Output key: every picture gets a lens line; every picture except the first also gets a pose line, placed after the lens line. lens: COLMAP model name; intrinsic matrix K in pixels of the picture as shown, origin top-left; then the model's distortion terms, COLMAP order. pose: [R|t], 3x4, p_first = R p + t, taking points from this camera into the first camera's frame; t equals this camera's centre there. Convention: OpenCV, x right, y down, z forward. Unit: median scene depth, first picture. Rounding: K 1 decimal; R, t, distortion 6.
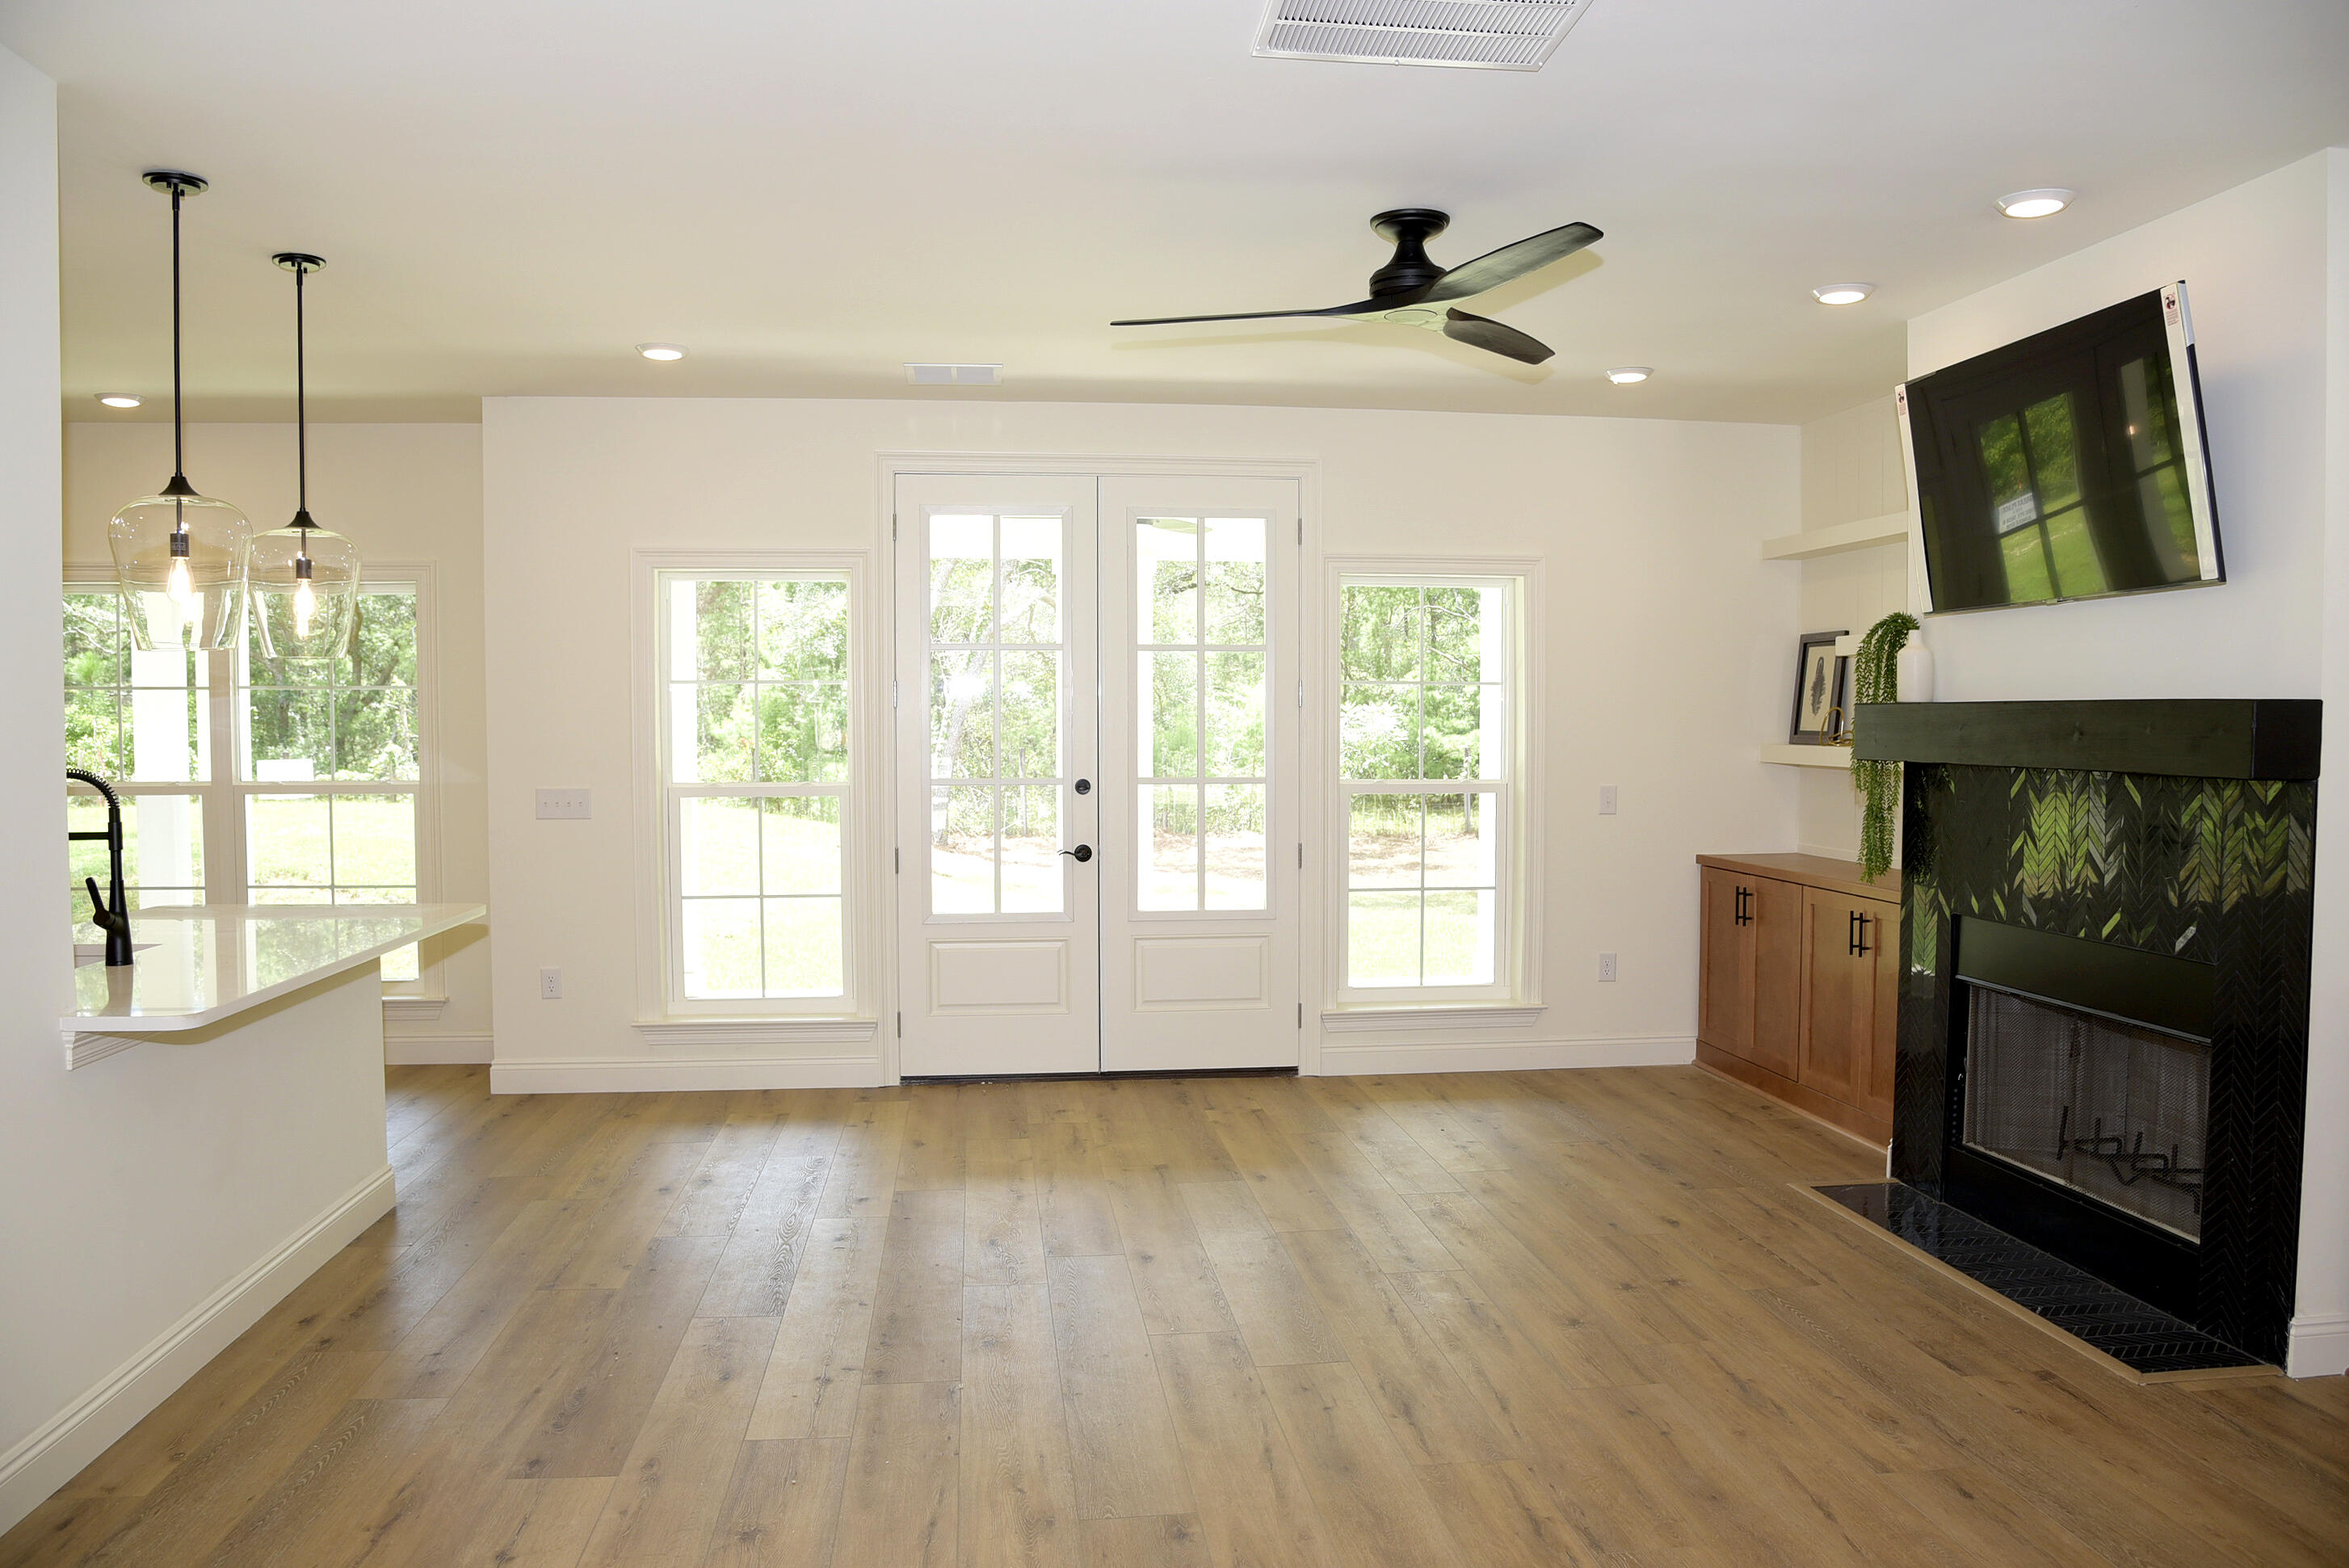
lens RADIAL K [[1647.2, 0, 1179.1], [0, 1647.2, 799.7], [0, 0, 1]] dist [-0.117431, 0.061083]
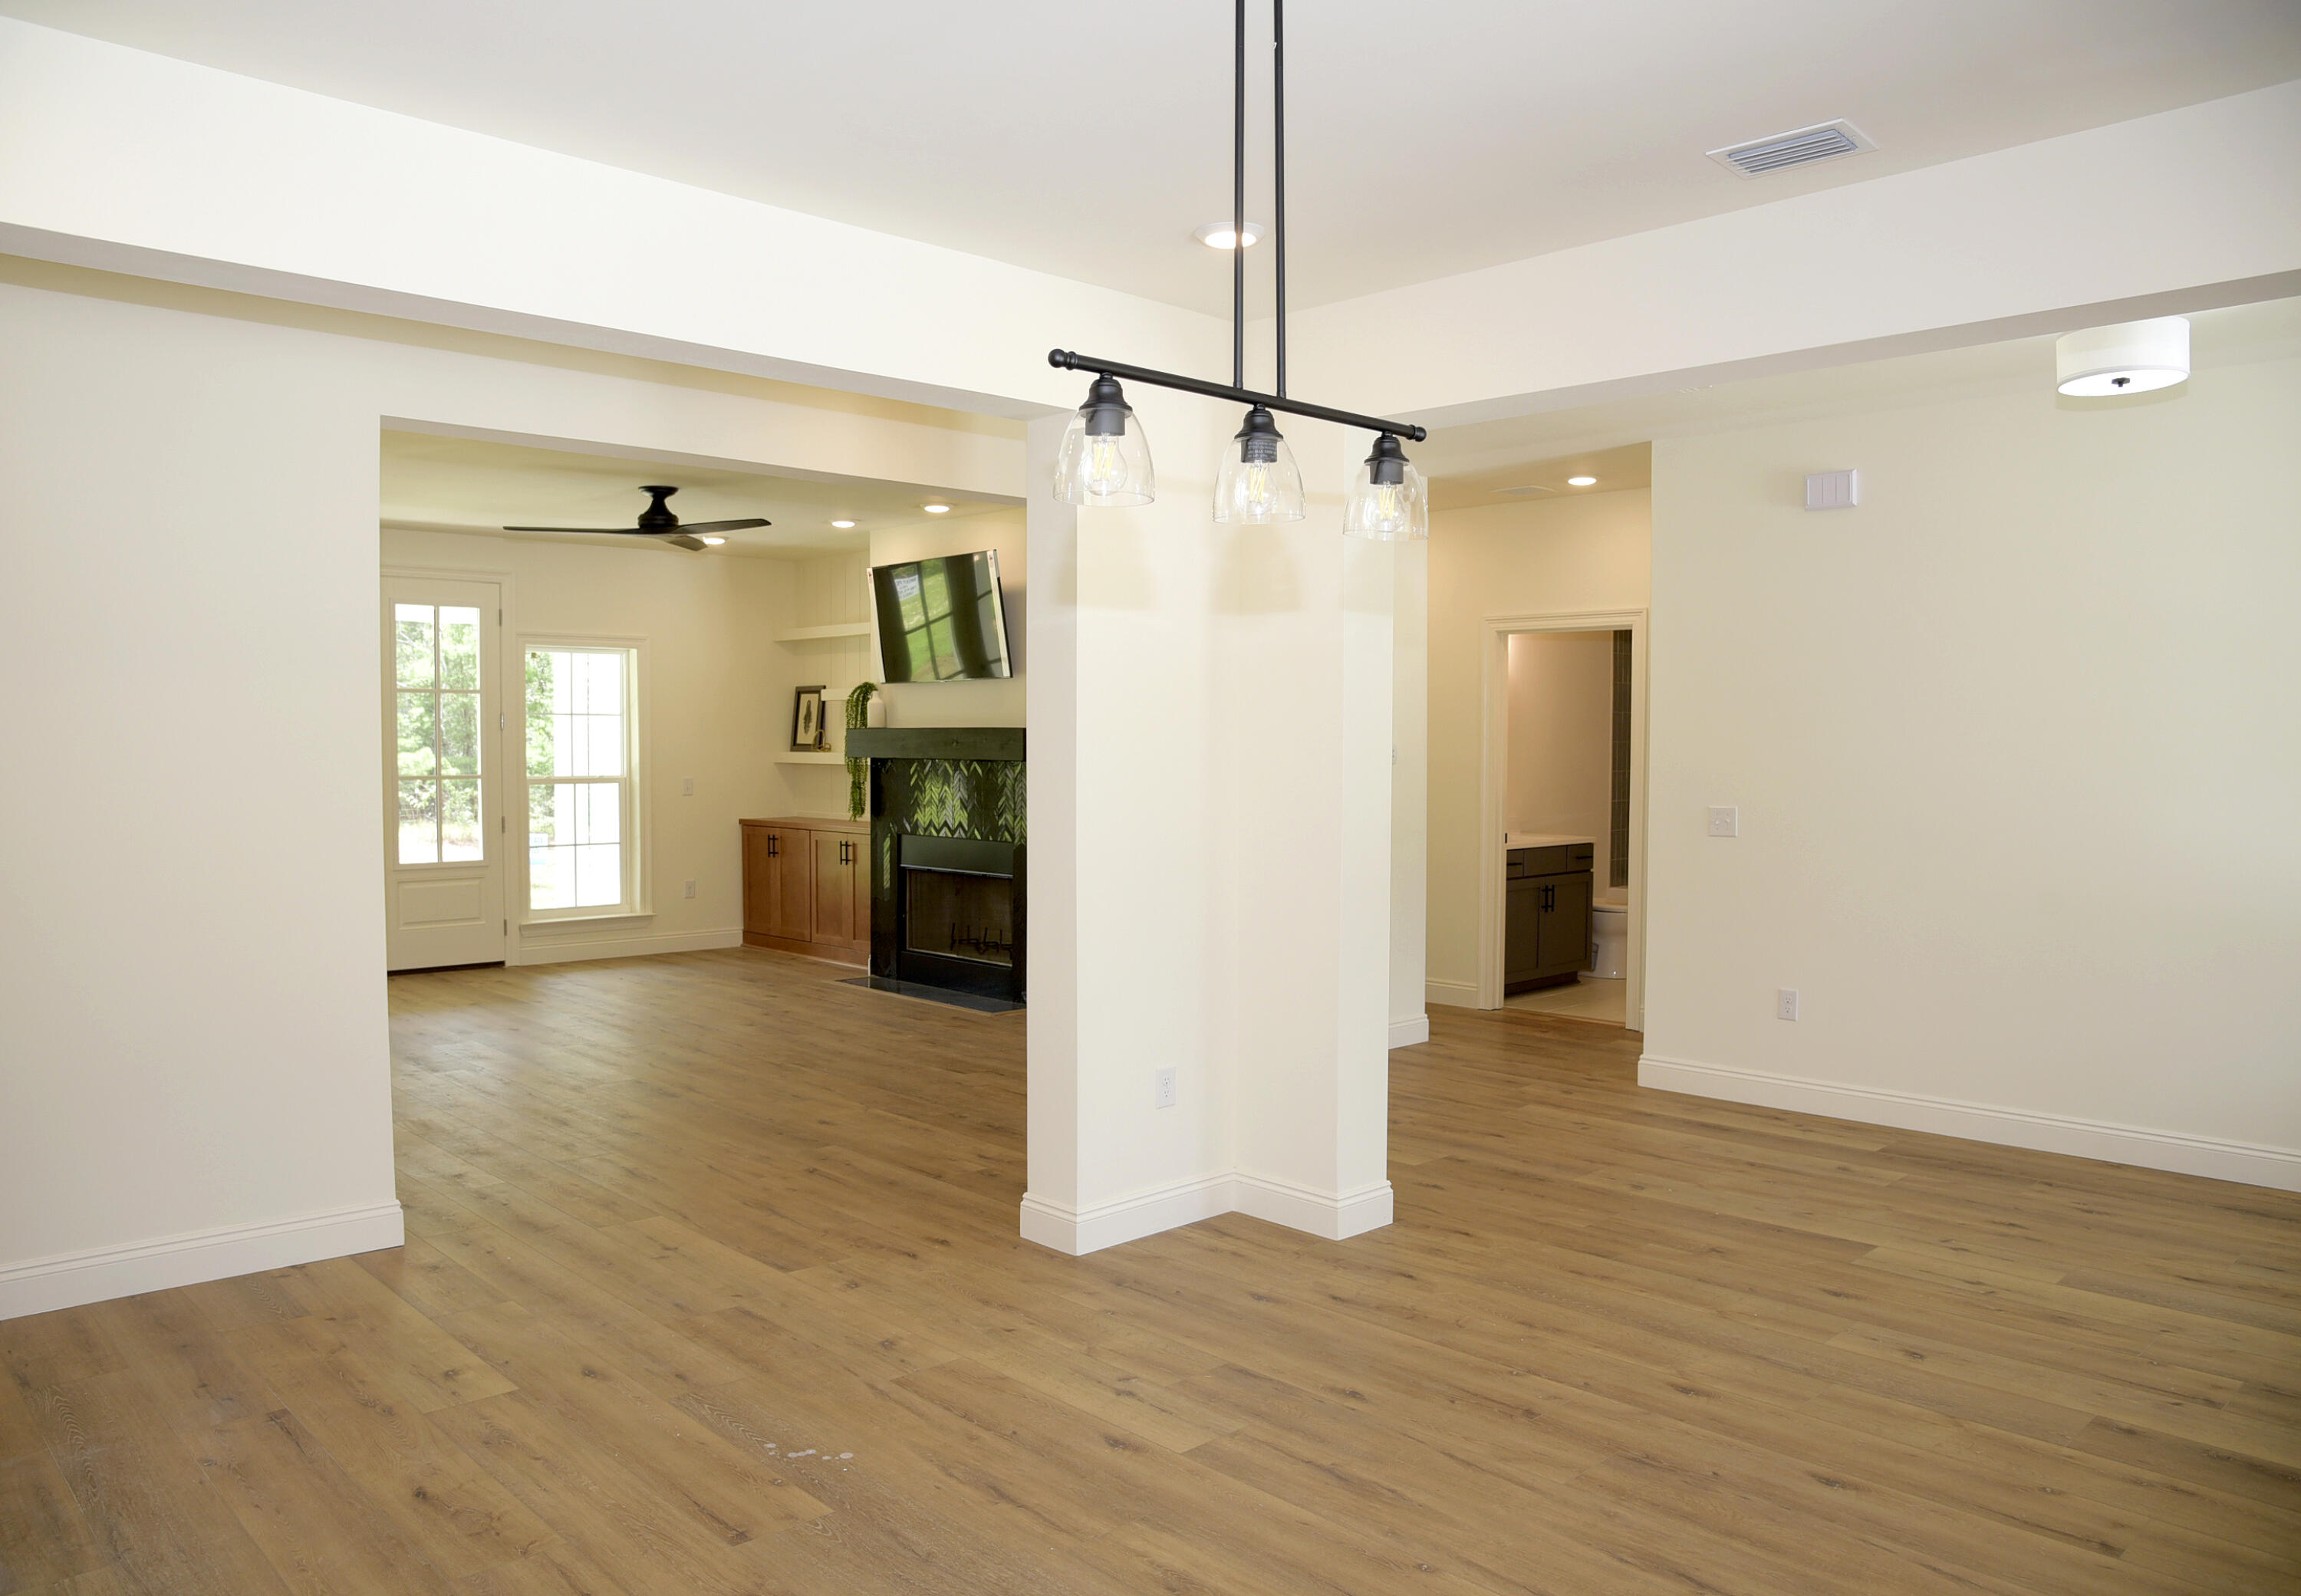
lens RADIAL K [[1628.0, 0, 1094.9], [0, 1628.0, 799.8], [0, 0, 1]] dist [-0.115962, 0.060476]
pose [[0.815980, -0.019710, 0.577744, -0.491083], [0.025992, 0.999659, -0.002606, 0.040954], [-0.577495, 0.017143, 0.816214, -0.801307]]
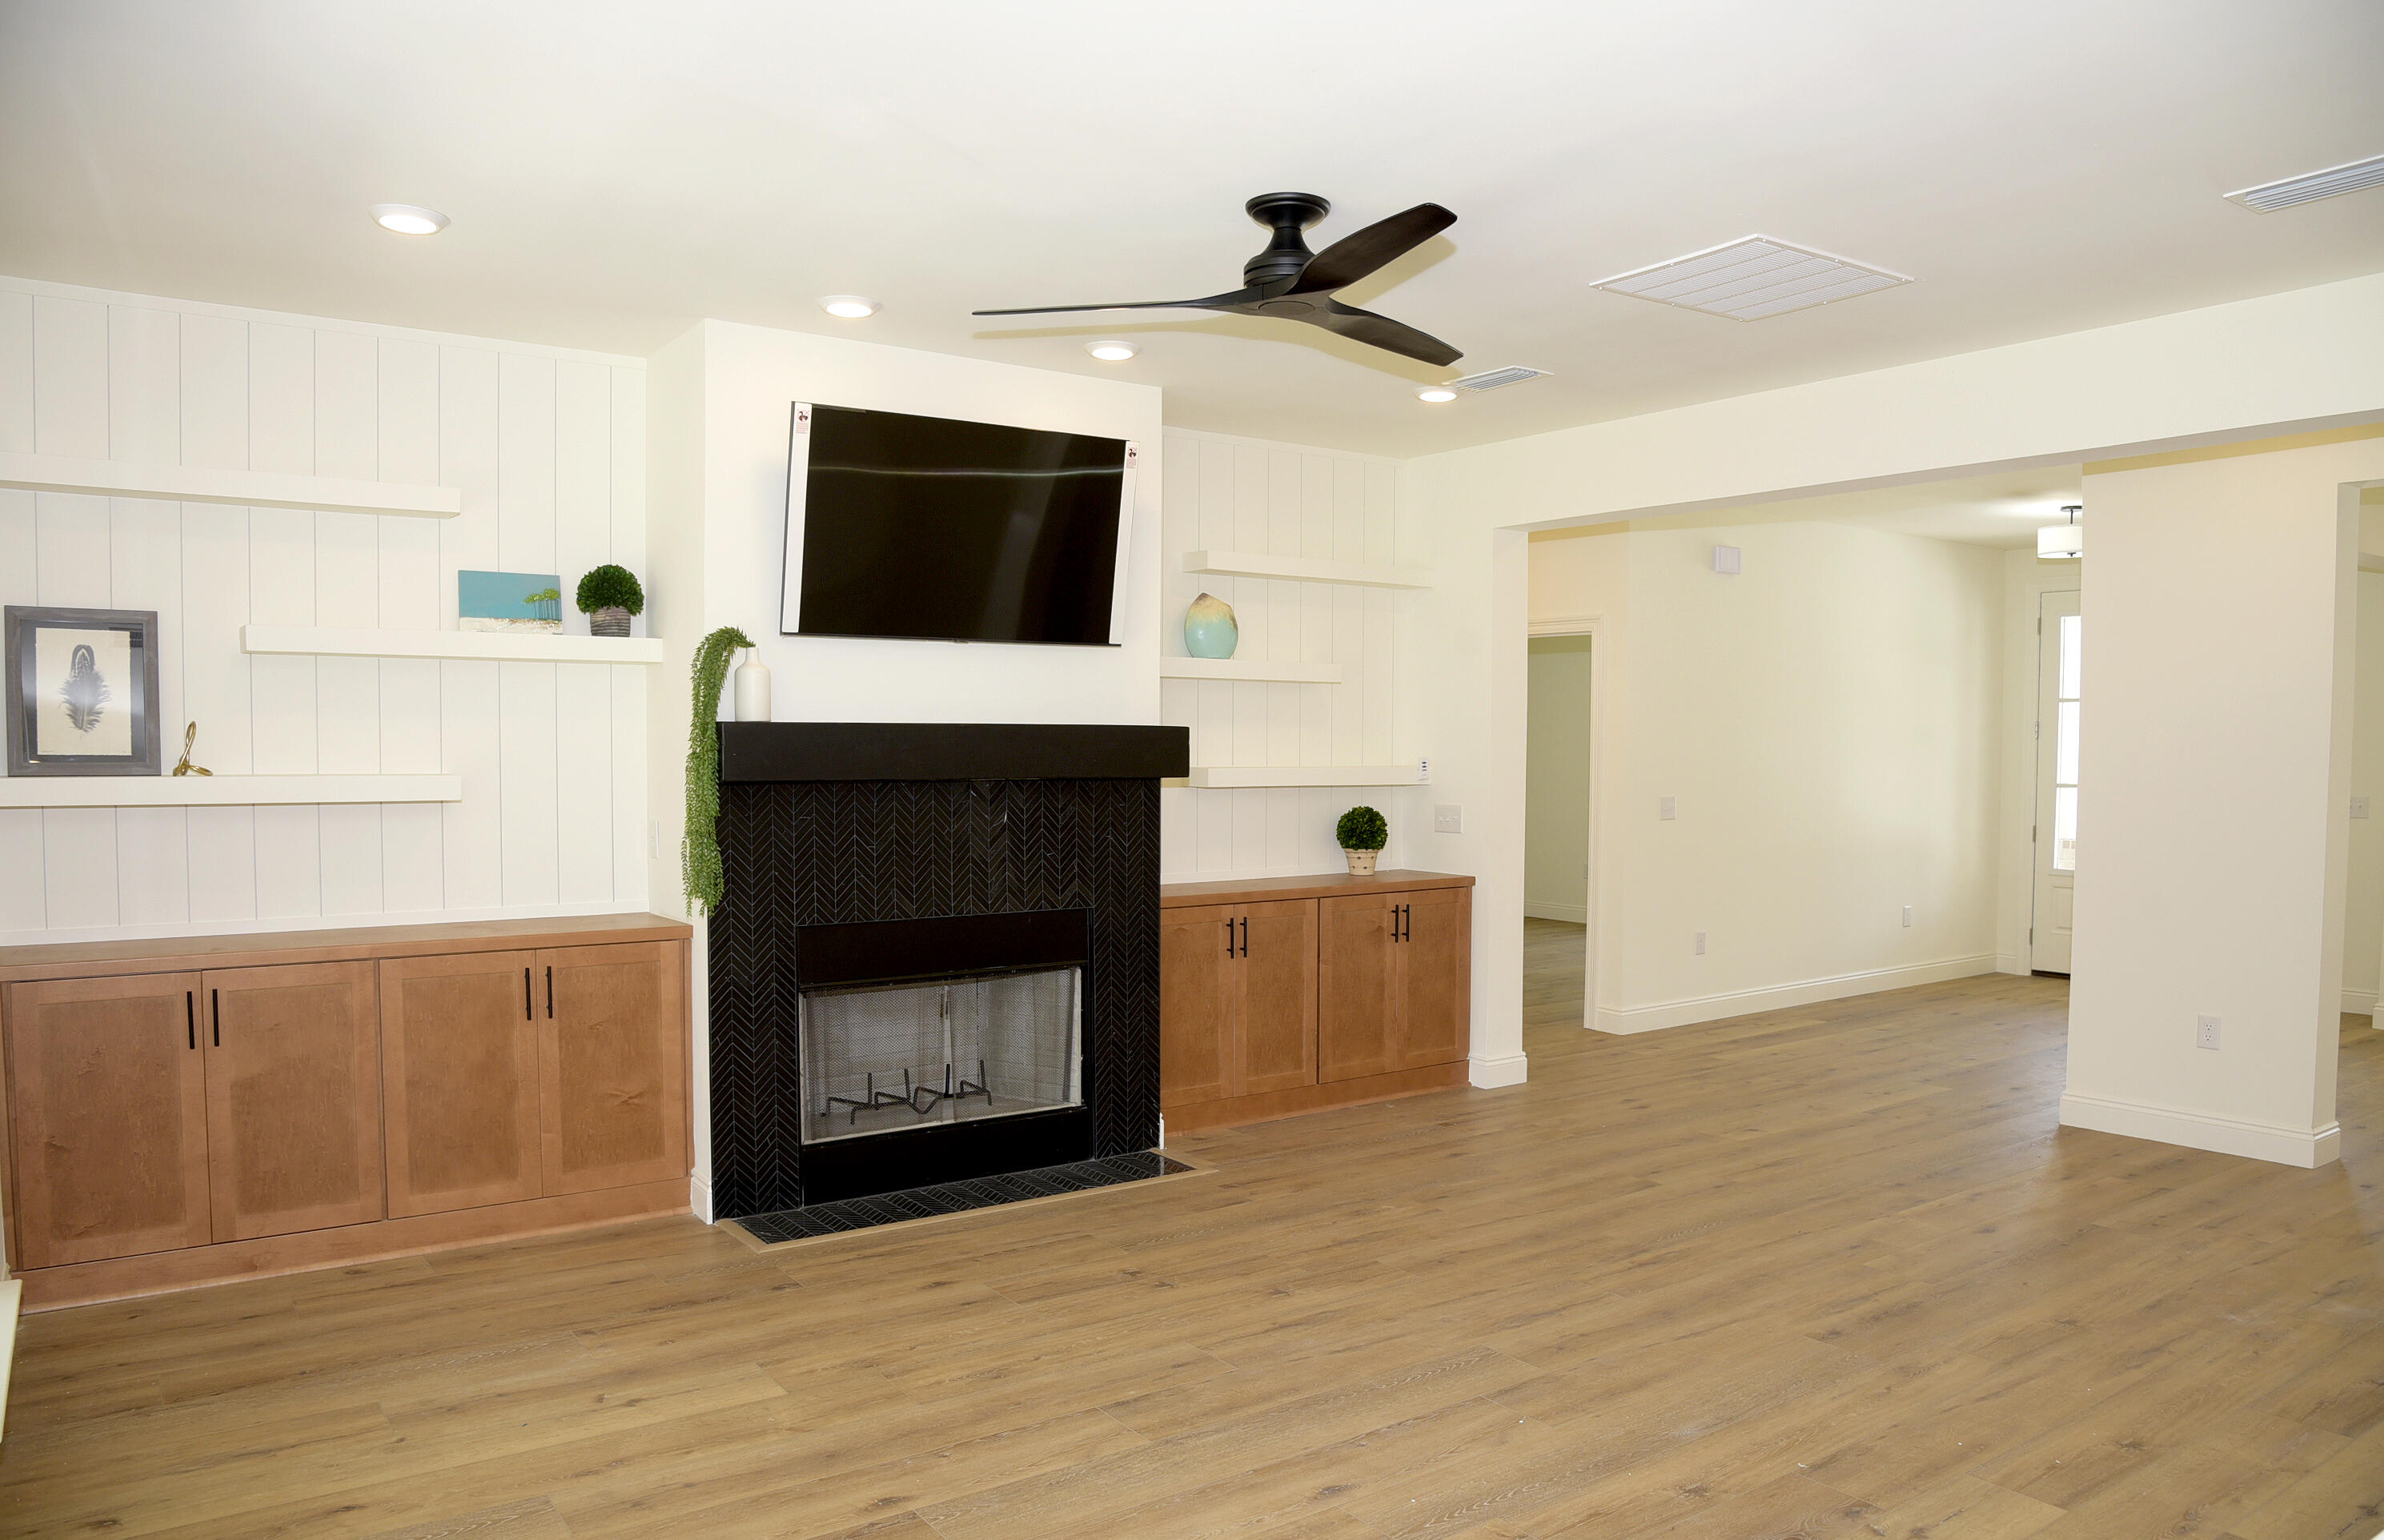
lens RADIAL K [[1649.5, 0, 1171.1], [0, 1649.5, 813.3], [0, 0, 1]] dist [-0.121722, 0.062373]
pose [[-0.466796, -0.038958, 0.883506, -0.570651], [0.041962, 0.996928, 0.066129, -0.063893], [-0.883369, 0.067943, -0.463728, 1.292528]]
